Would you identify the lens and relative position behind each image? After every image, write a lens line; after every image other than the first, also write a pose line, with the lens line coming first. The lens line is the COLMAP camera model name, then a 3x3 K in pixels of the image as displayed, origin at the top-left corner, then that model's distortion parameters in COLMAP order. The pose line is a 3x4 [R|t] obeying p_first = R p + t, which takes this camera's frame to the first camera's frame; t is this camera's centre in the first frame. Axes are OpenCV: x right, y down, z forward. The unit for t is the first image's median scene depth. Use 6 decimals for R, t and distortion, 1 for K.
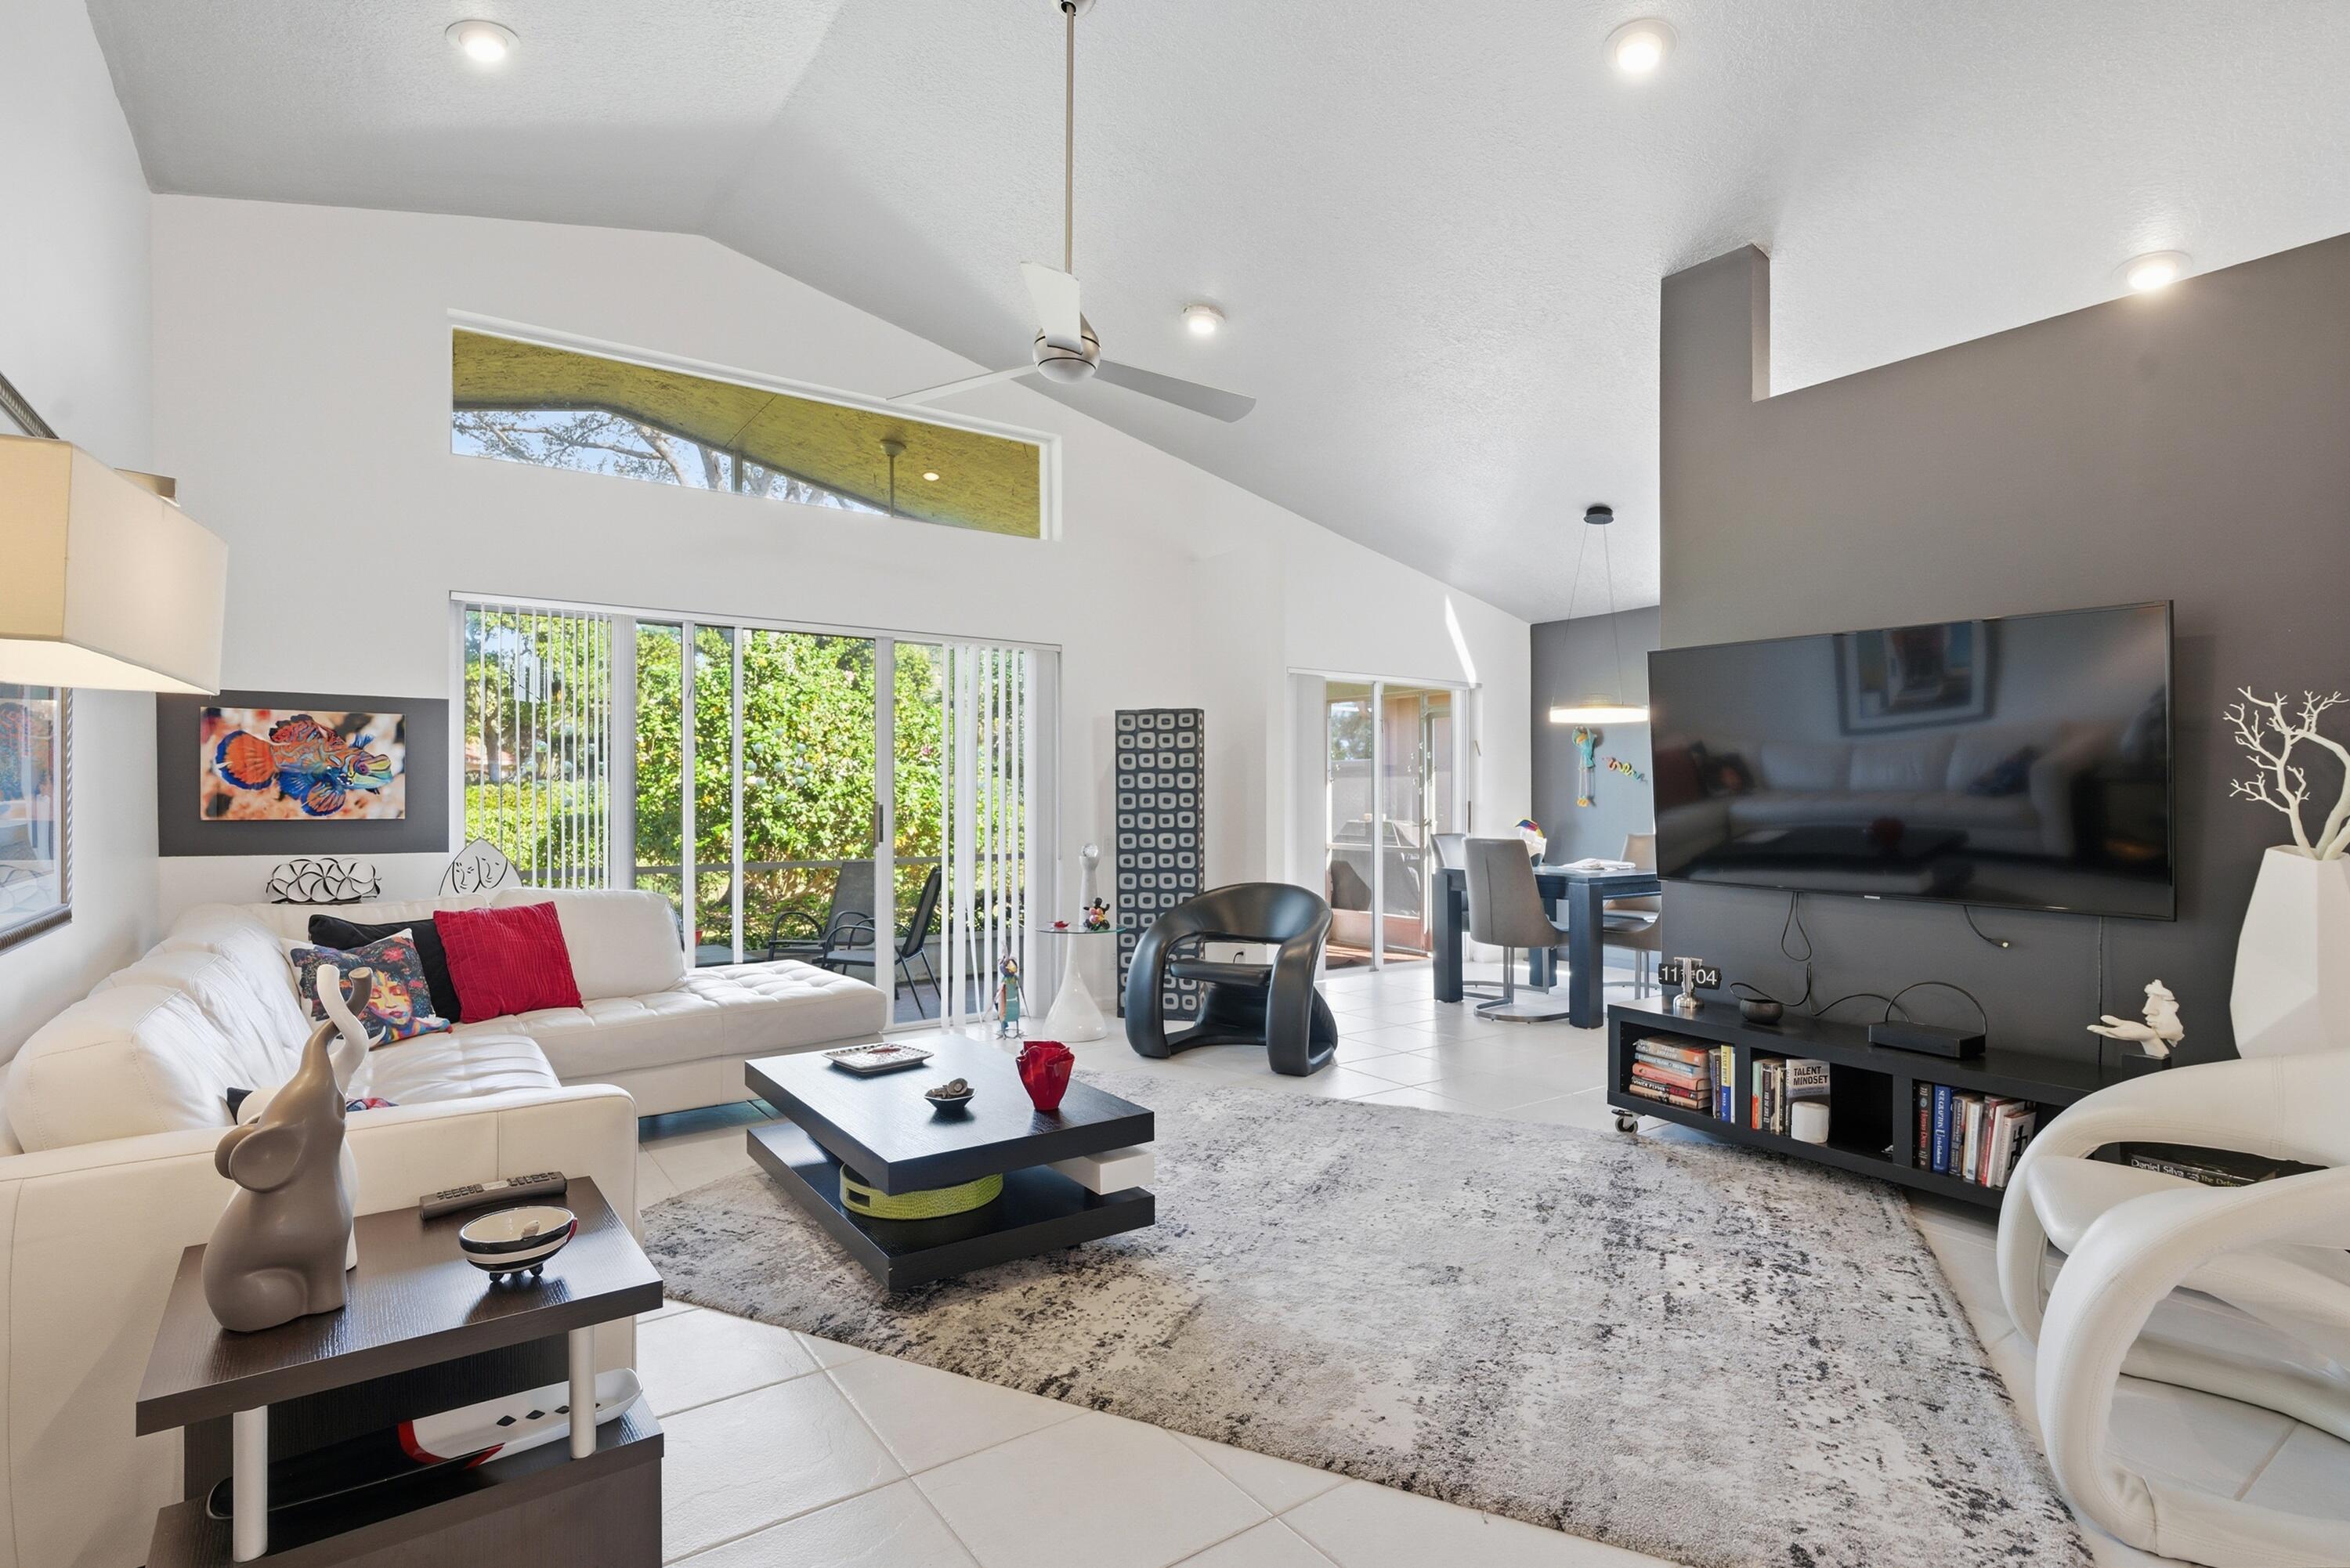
lens RADIAL K [[1147.6, 0, 1157.4], [0, 1147.6, 803.6], [0, 0, 1]] dist [0.000621, -0.003042]
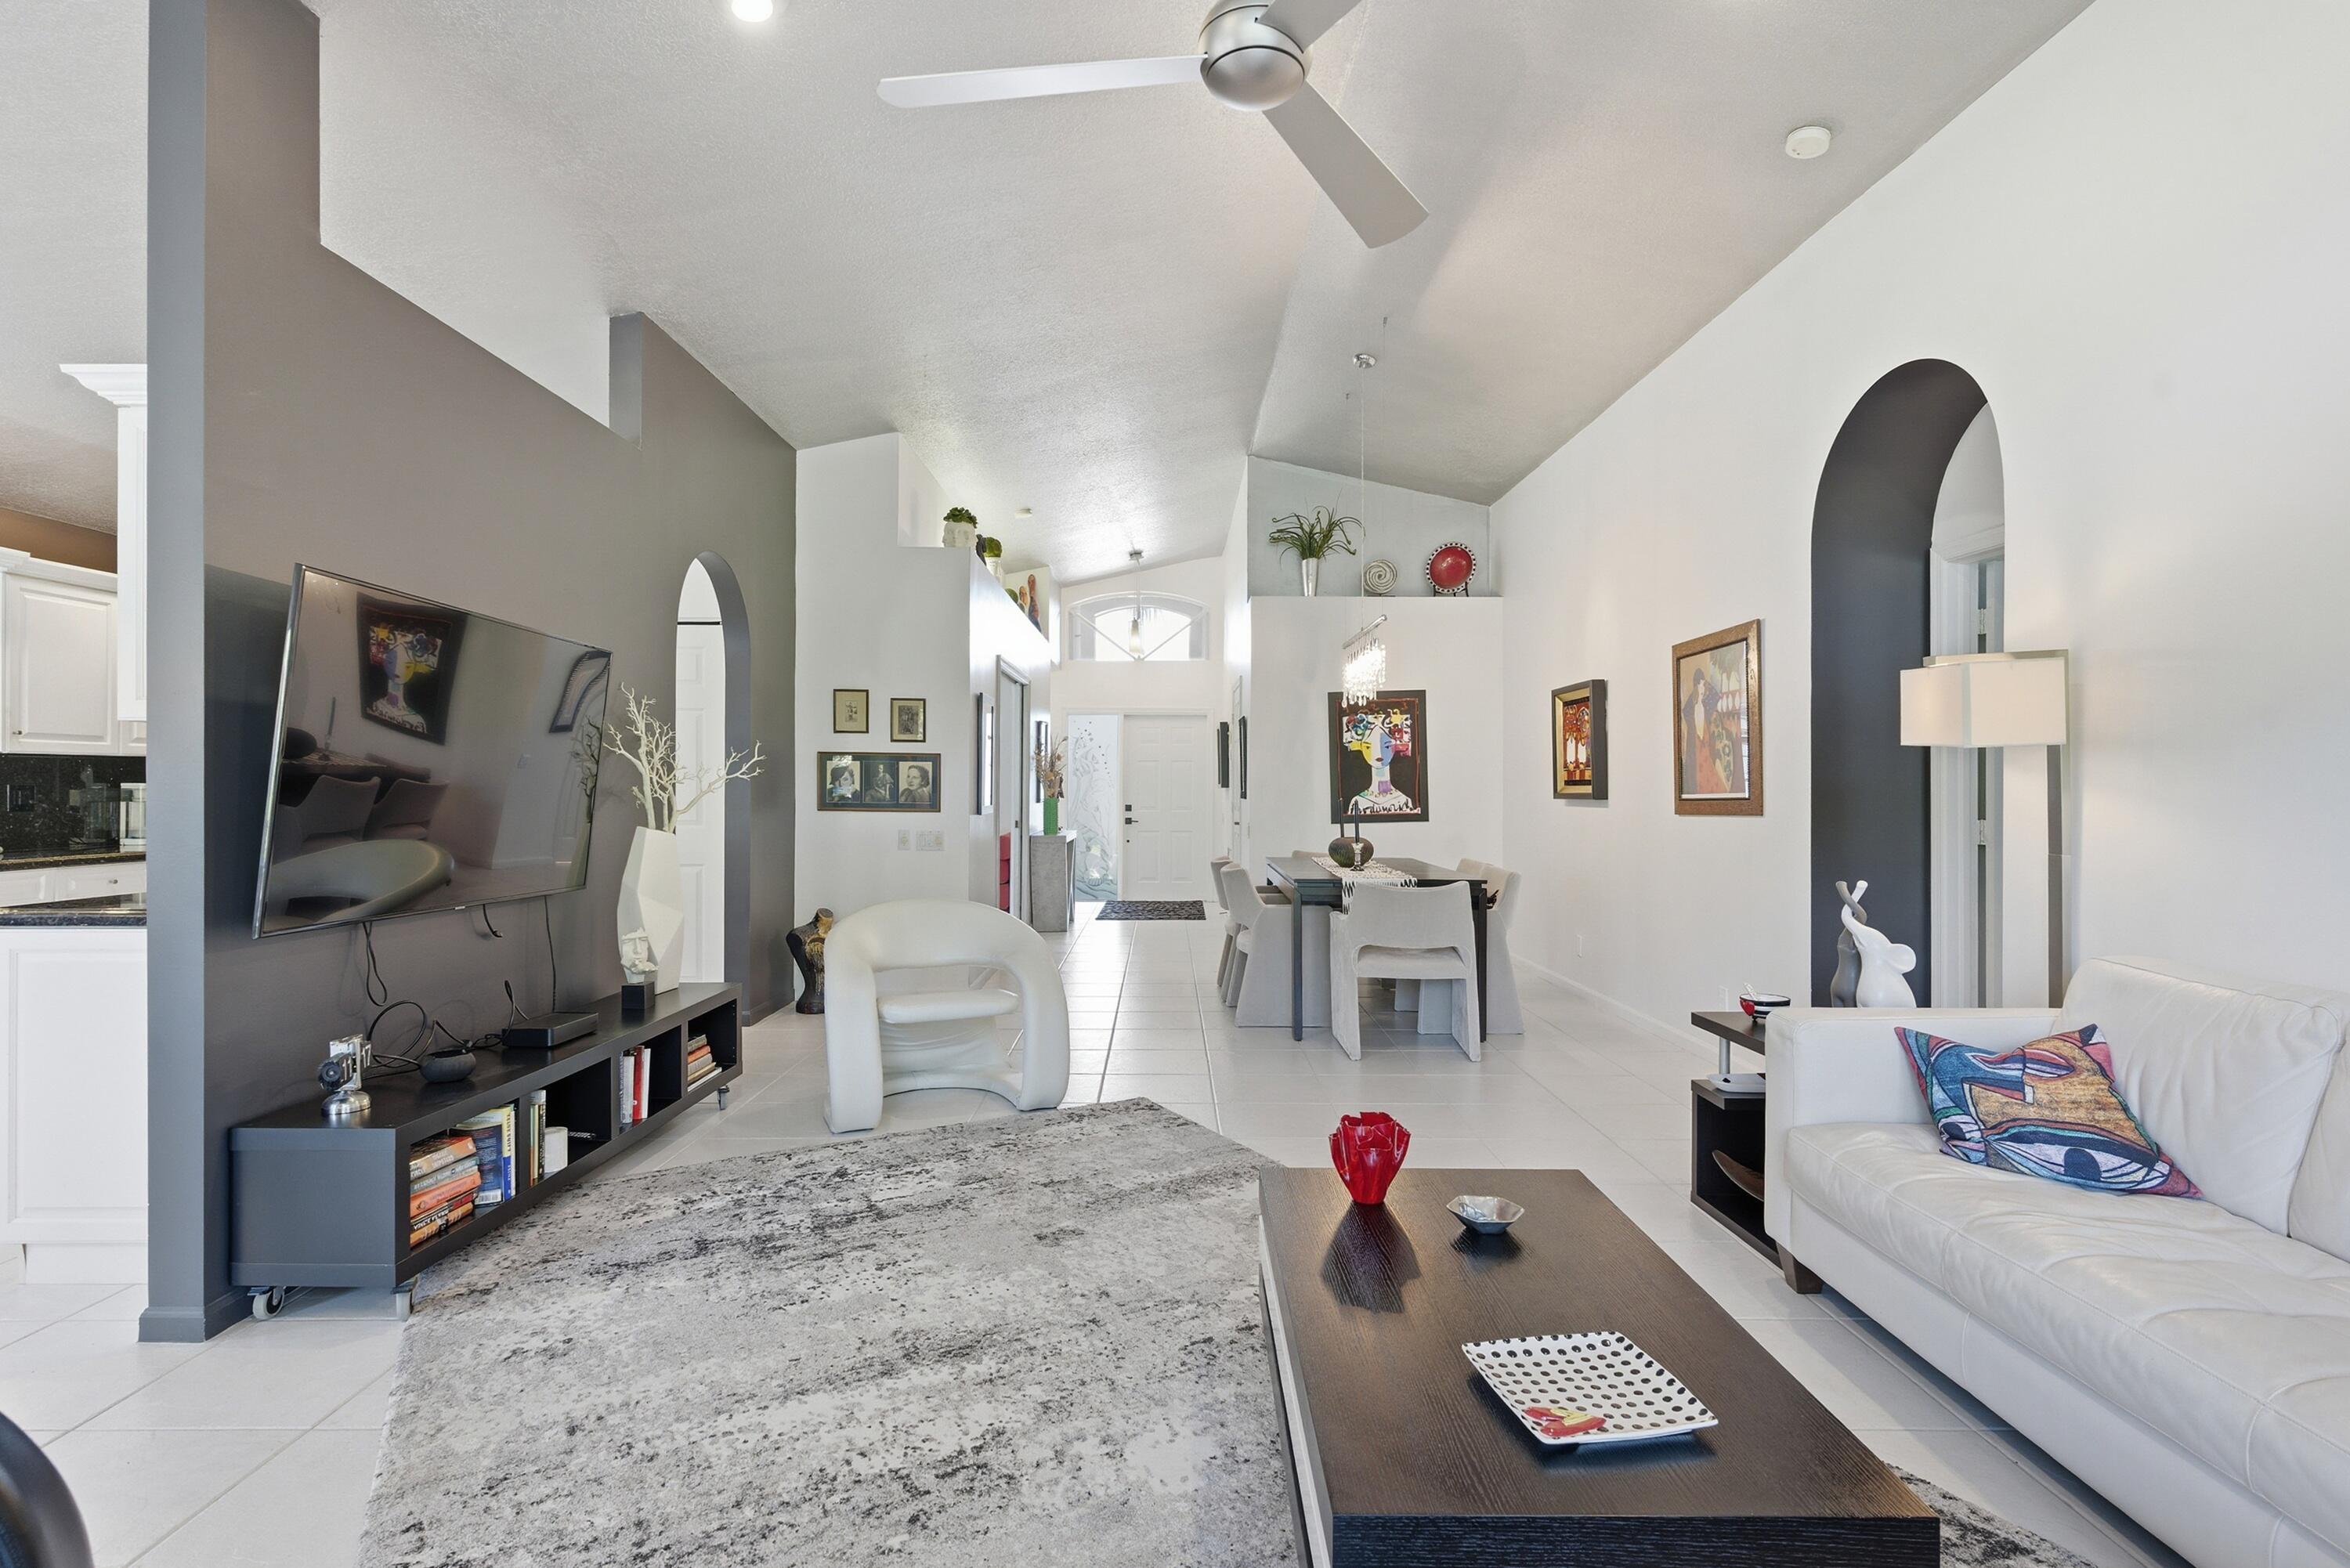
lens RADIAL K [[1147.6, 0, 1145.5], [0, 1147.6, 785.0], [0, 0, 1]] dist [0.000621, -0.003042]
pose [[-0.814220, -0.000166, 0.580556, -0.339411], [0.001767, 0.999995, 0.002764, -0.019754], [-0.580553, 0.003276, -0.814216, 1.361116]]
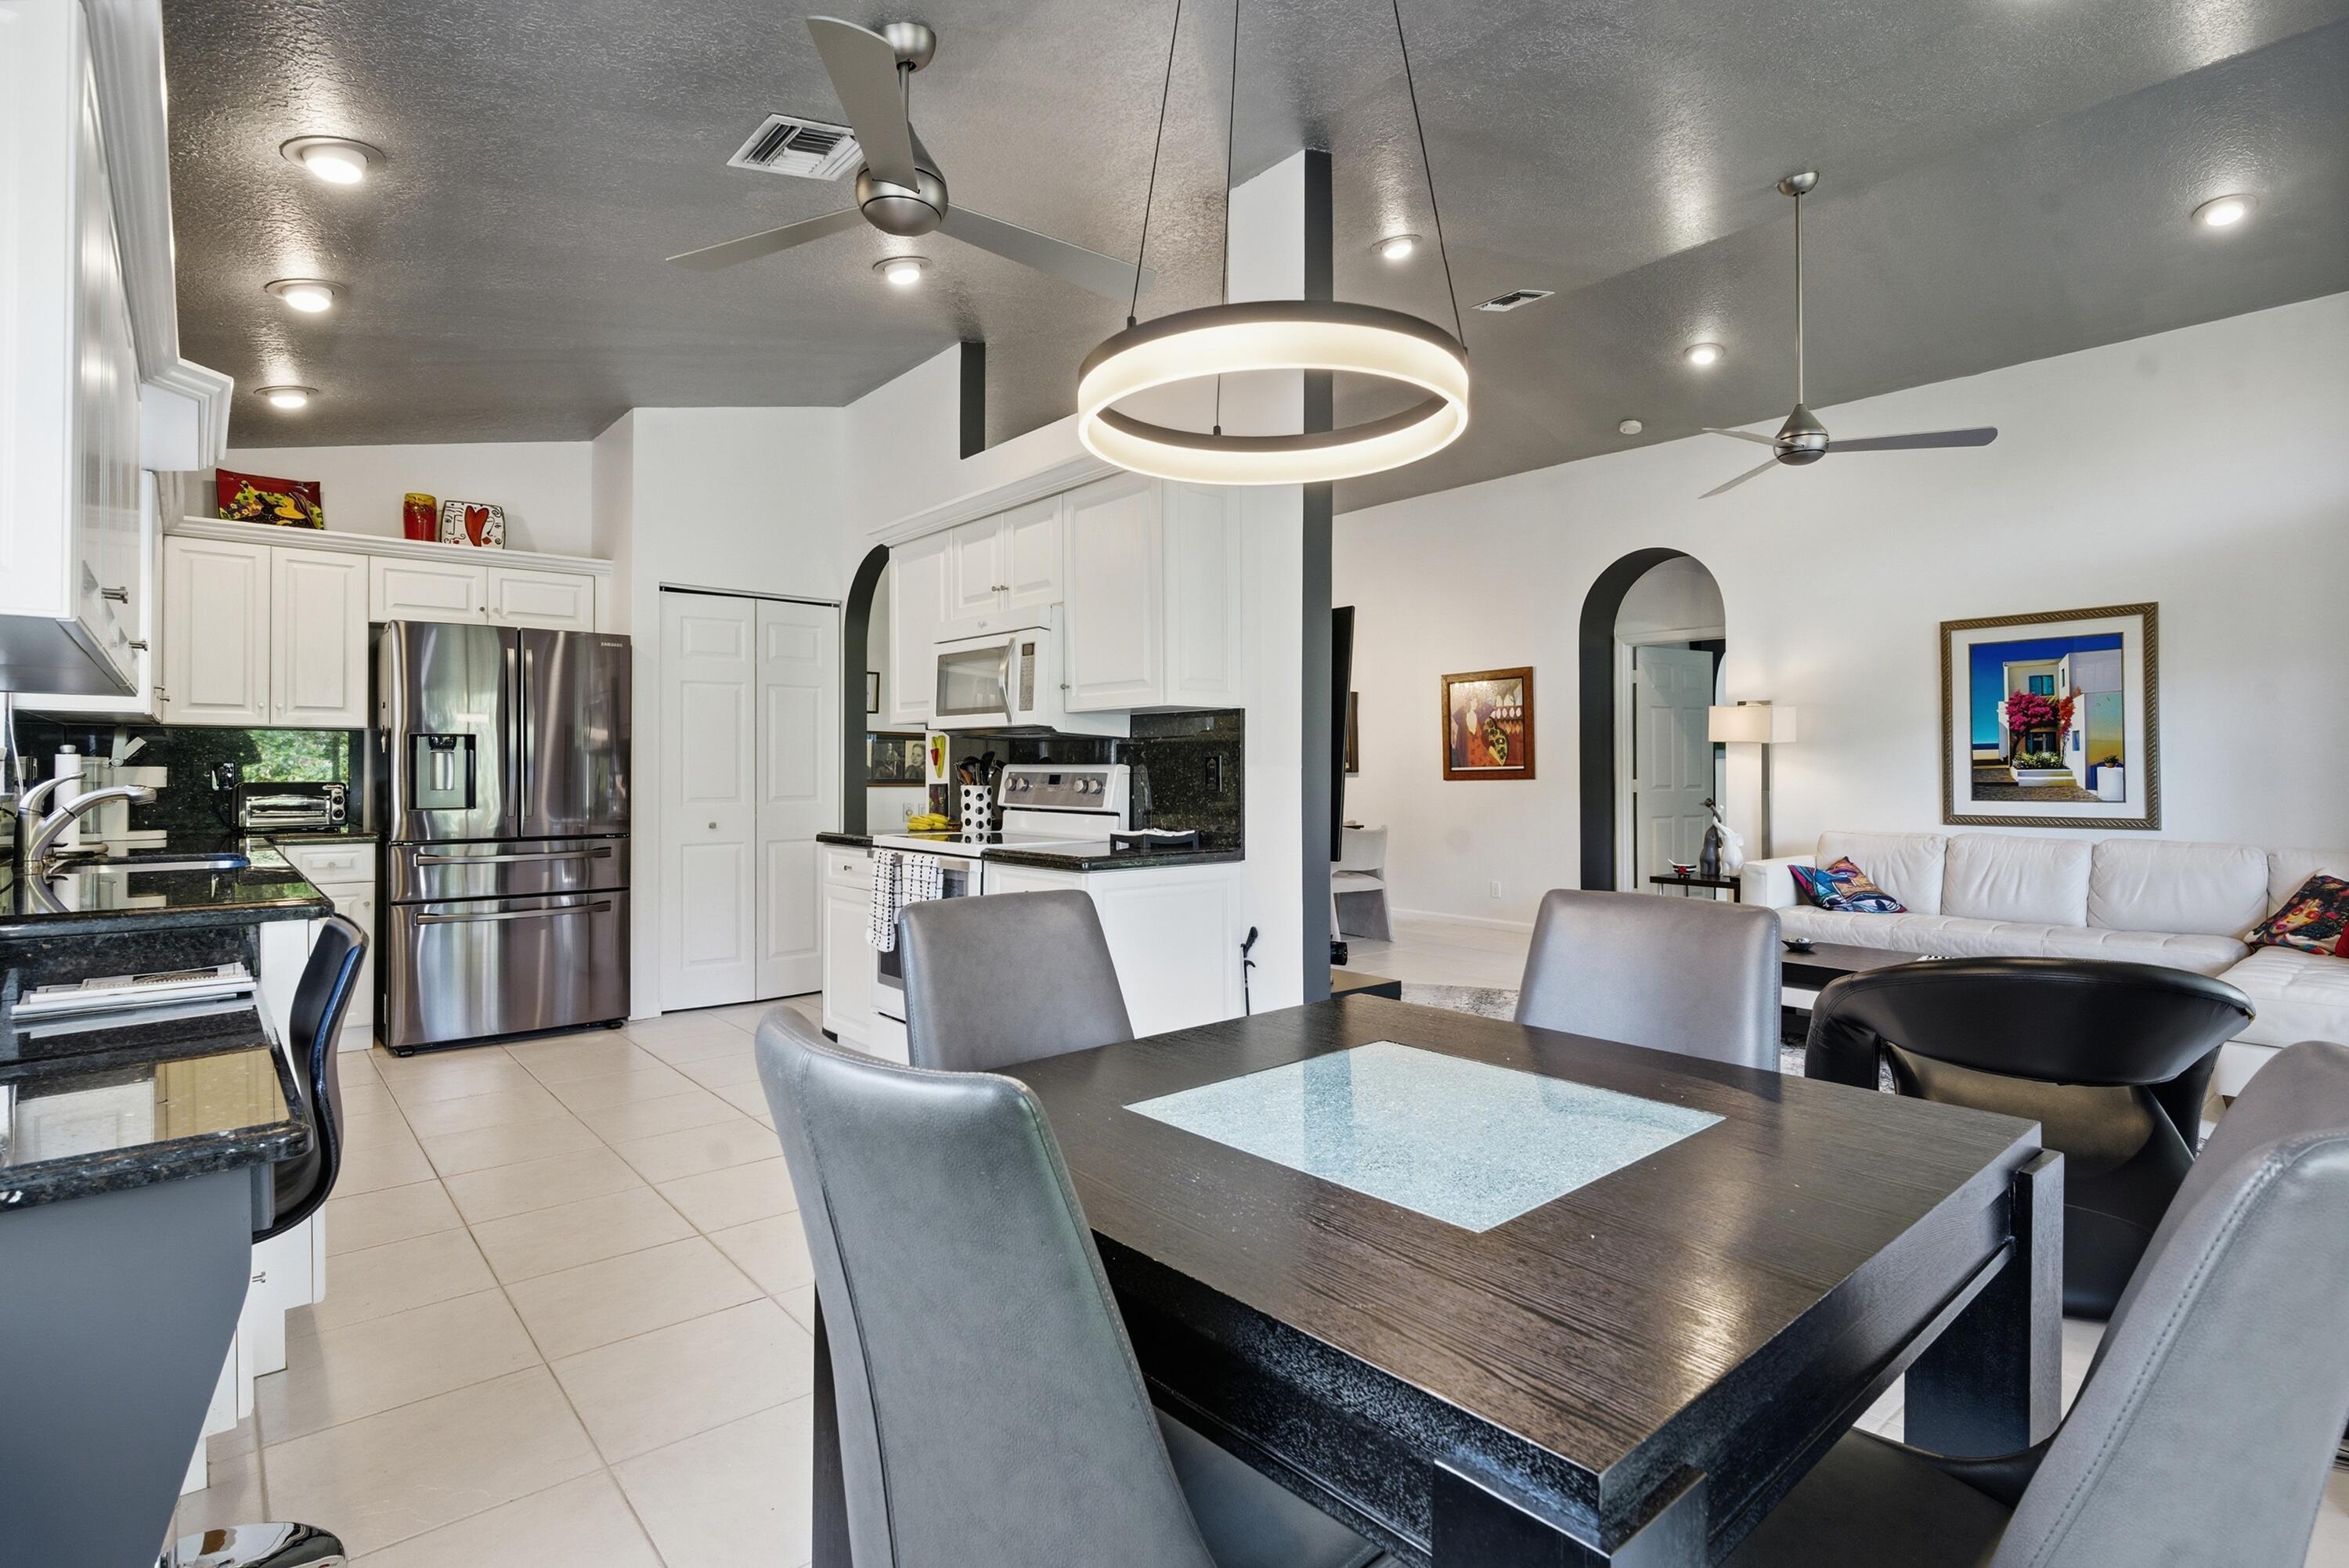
lens RADIAL K [[1147.0, 0, 1166.3], [0, 1147.0, 764.9], [0, 0, 1]] dist [0.000621, -0.003042]
pose [[-0.996265, 0.001797, -0.086330, 0.714977], [0.001655, 0.999997, 0.001706, -0.013511], [0.086333, 0.001557, -0.996265, 2.061672]]
